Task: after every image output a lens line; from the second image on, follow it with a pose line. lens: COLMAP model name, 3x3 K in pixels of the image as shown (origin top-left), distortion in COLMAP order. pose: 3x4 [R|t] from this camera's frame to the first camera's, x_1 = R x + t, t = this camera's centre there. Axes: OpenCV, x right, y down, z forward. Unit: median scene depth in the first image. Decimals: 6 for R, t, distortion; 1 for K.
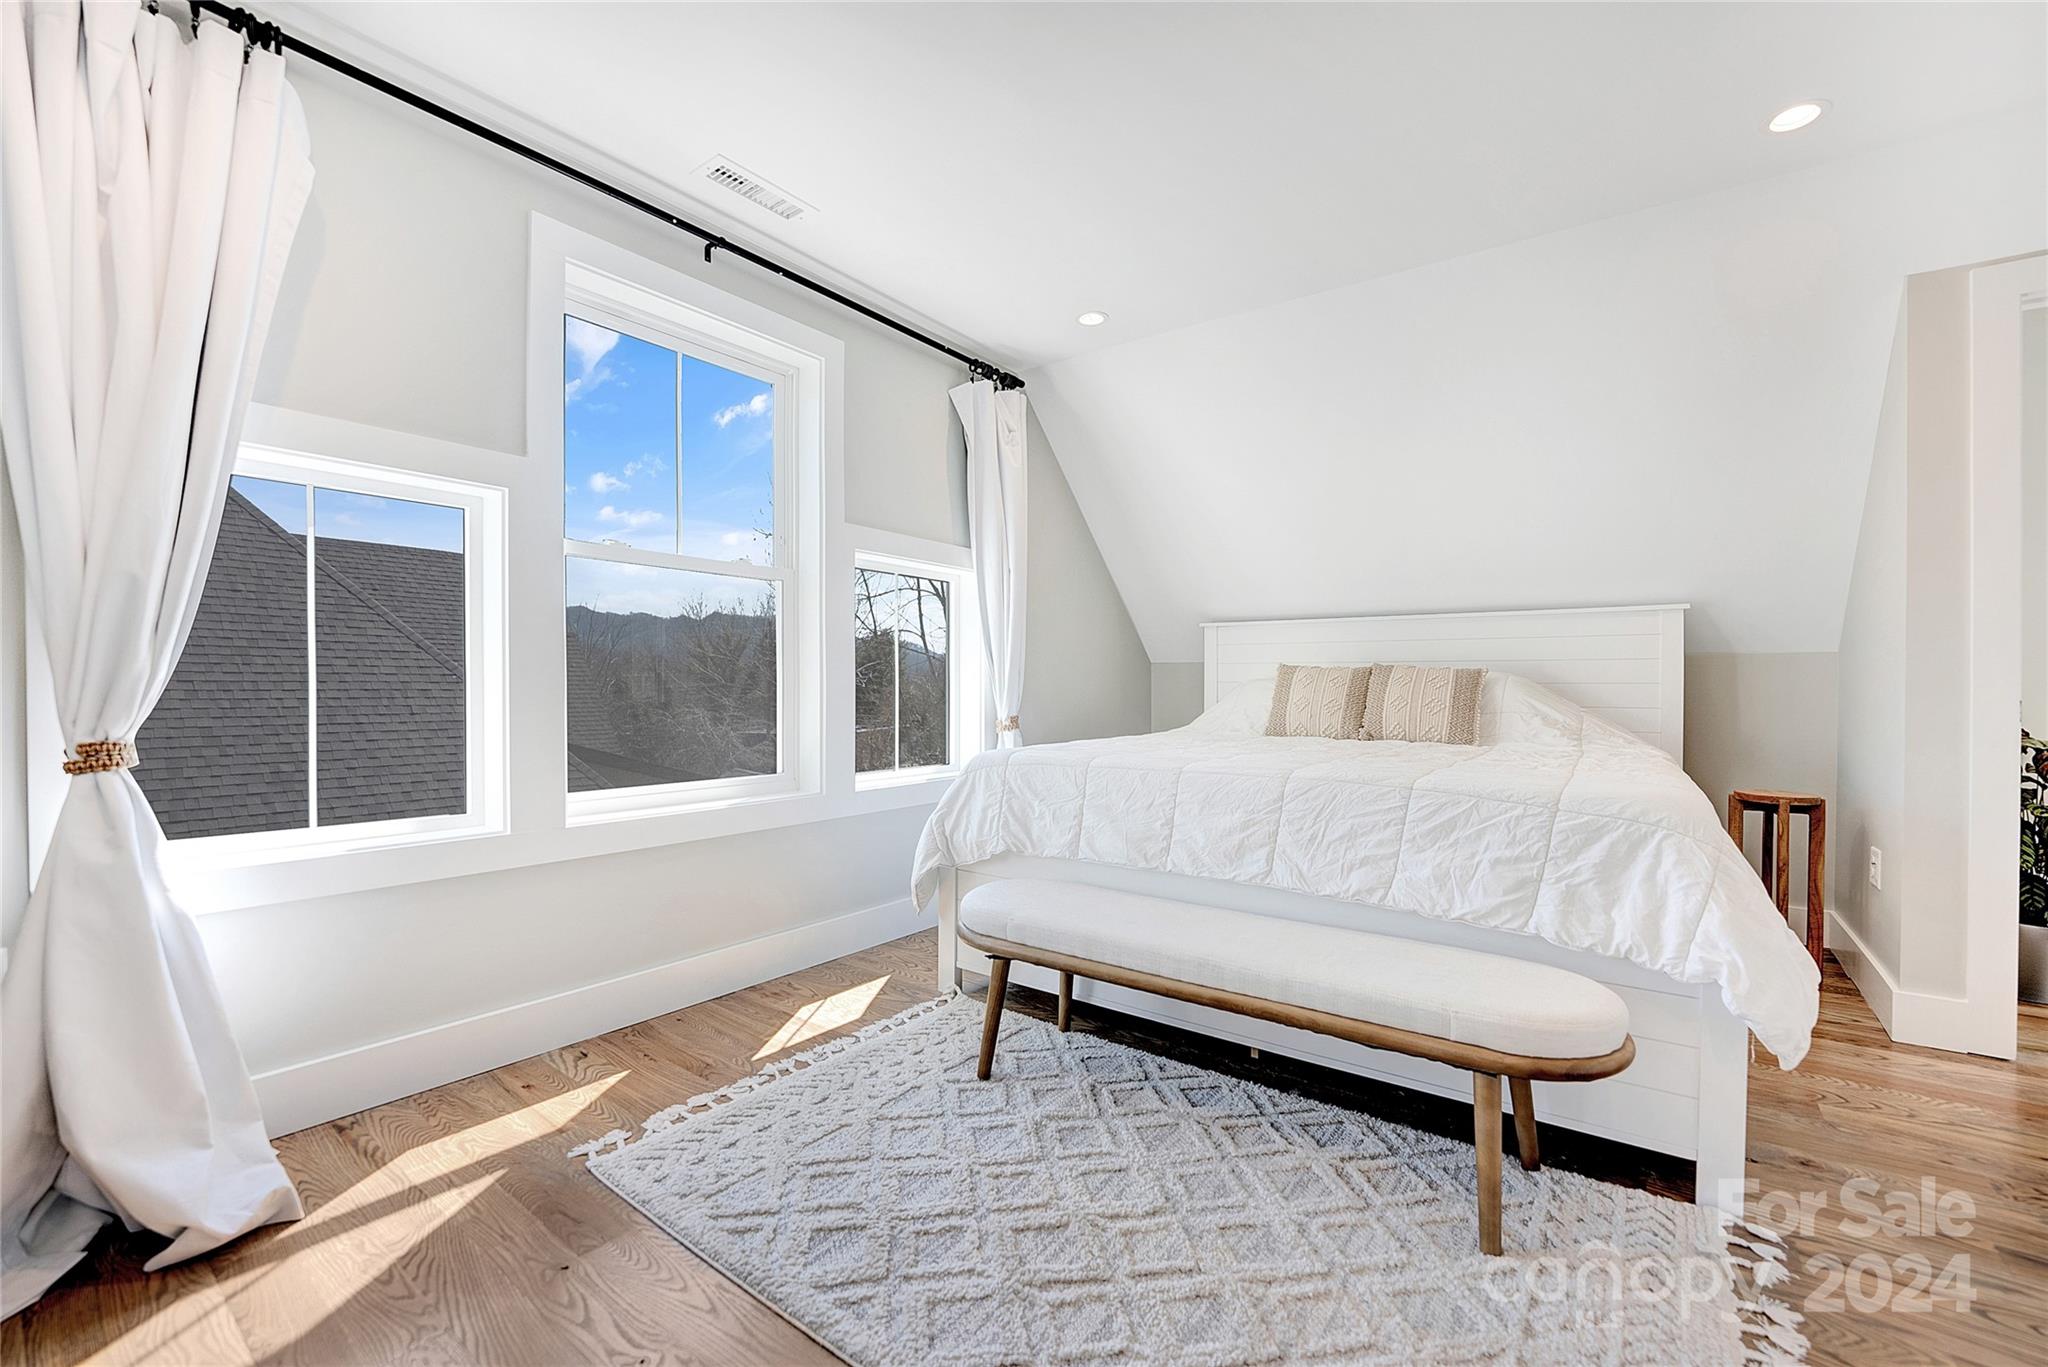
lens RADIAL K [[847.5, 0, 1029.3], [0, 847.5, 685.6], [0, 0, 1]] dist [-0.031330, 0.005629]
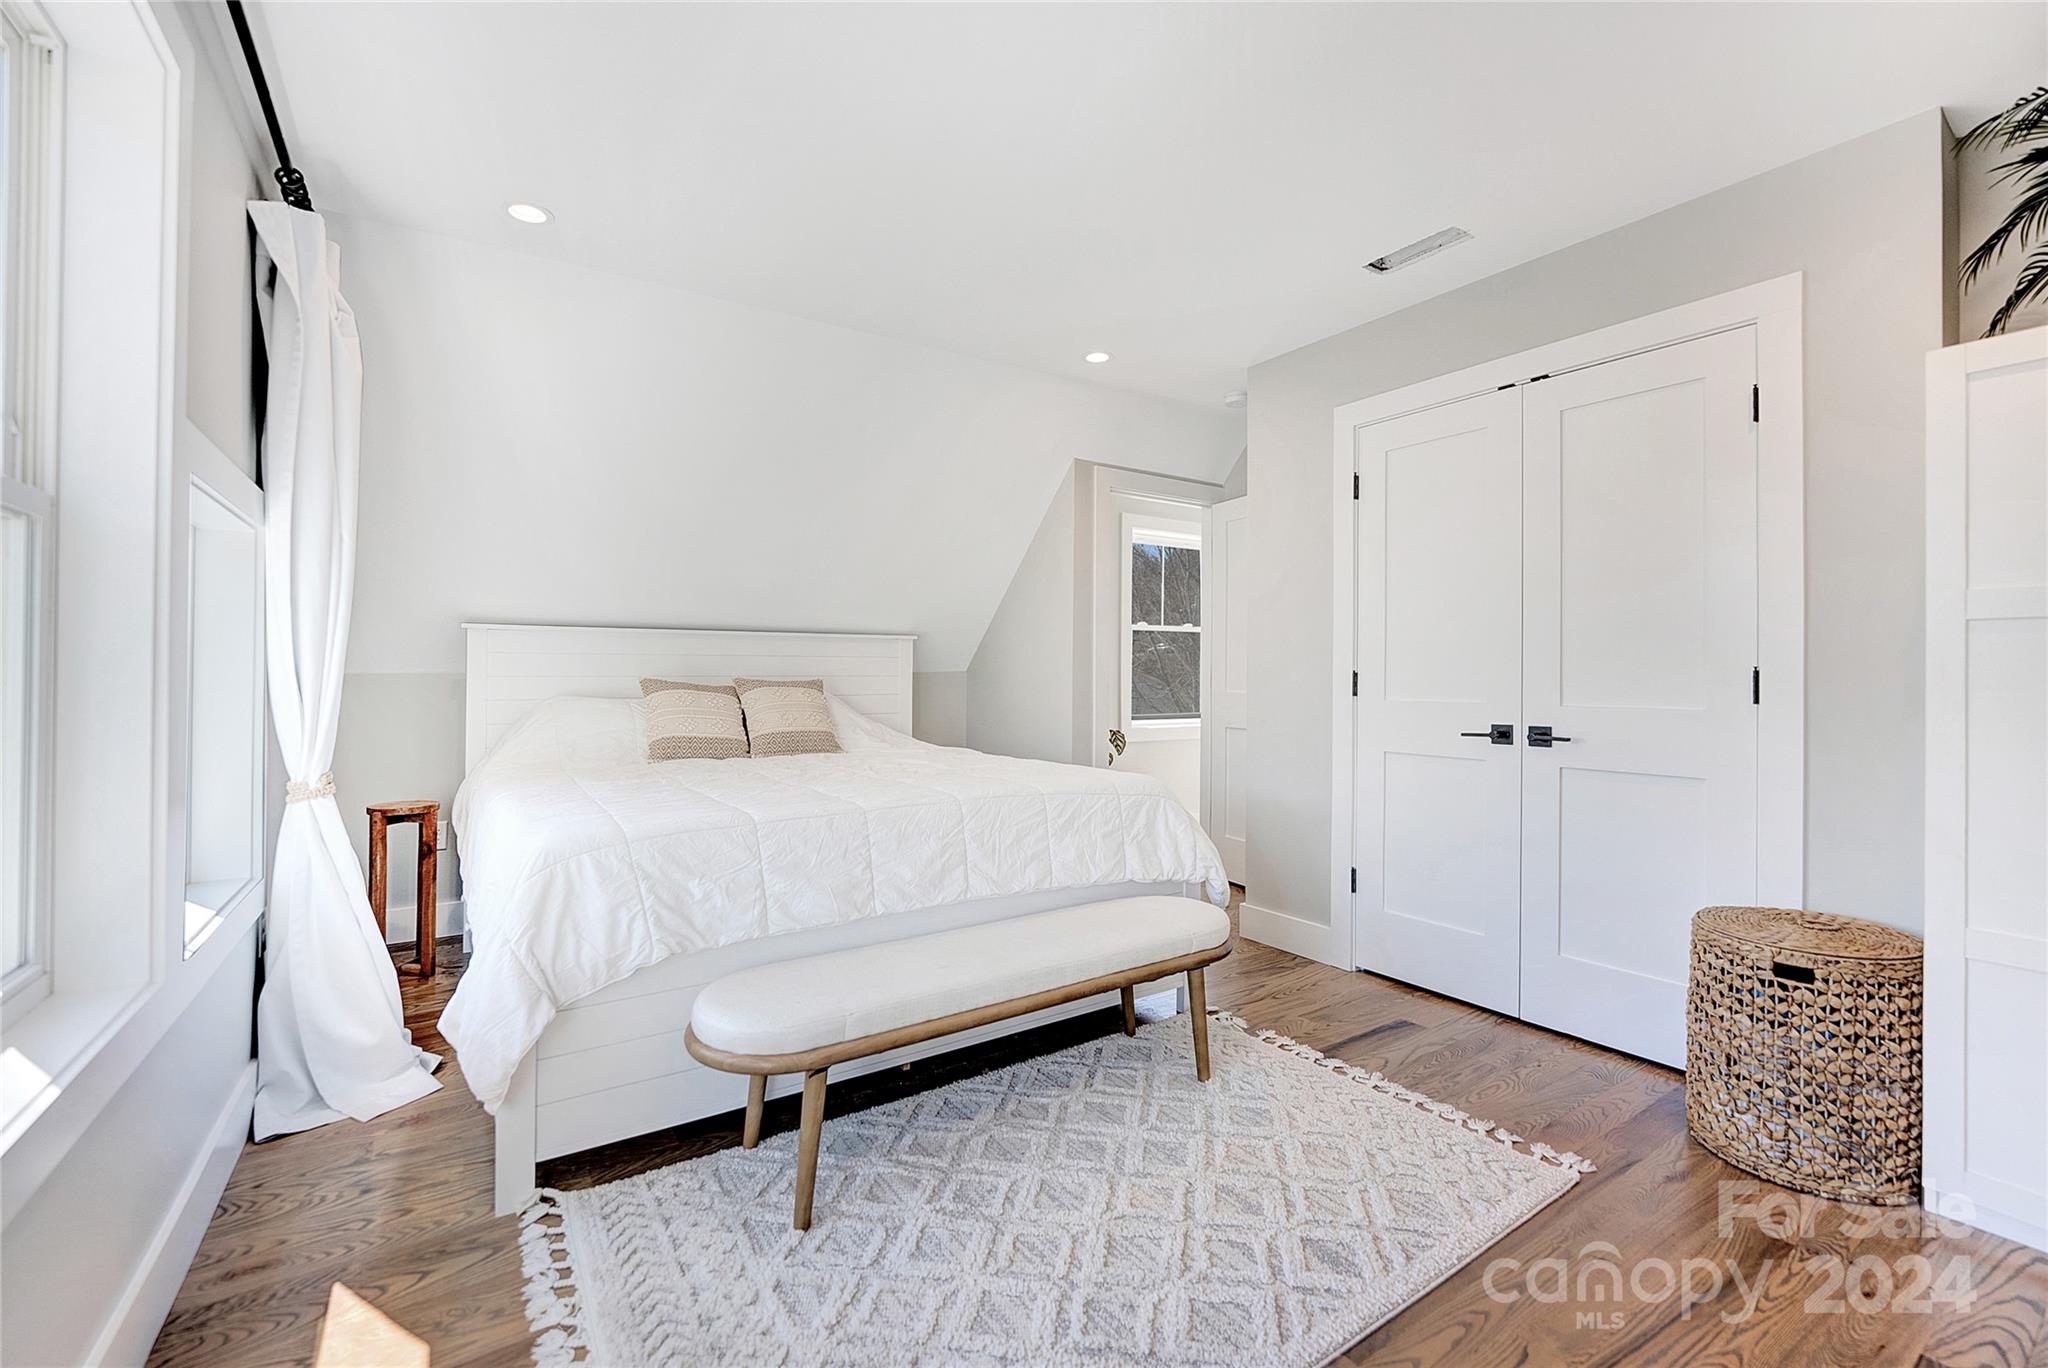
lens RADIAL K [[879.3, 0, 1032.6], [0, 879.3, 689.3], [0, 0, 1]] dist [-0.012679, -0.000078]
pose [[0.333591, -0.024654, 0.942396, -0.767623], [0.003993, 0.999686, 0.024739, -0.068119], [-0.942710, -0.004490, 0.333585, 0.526945]]
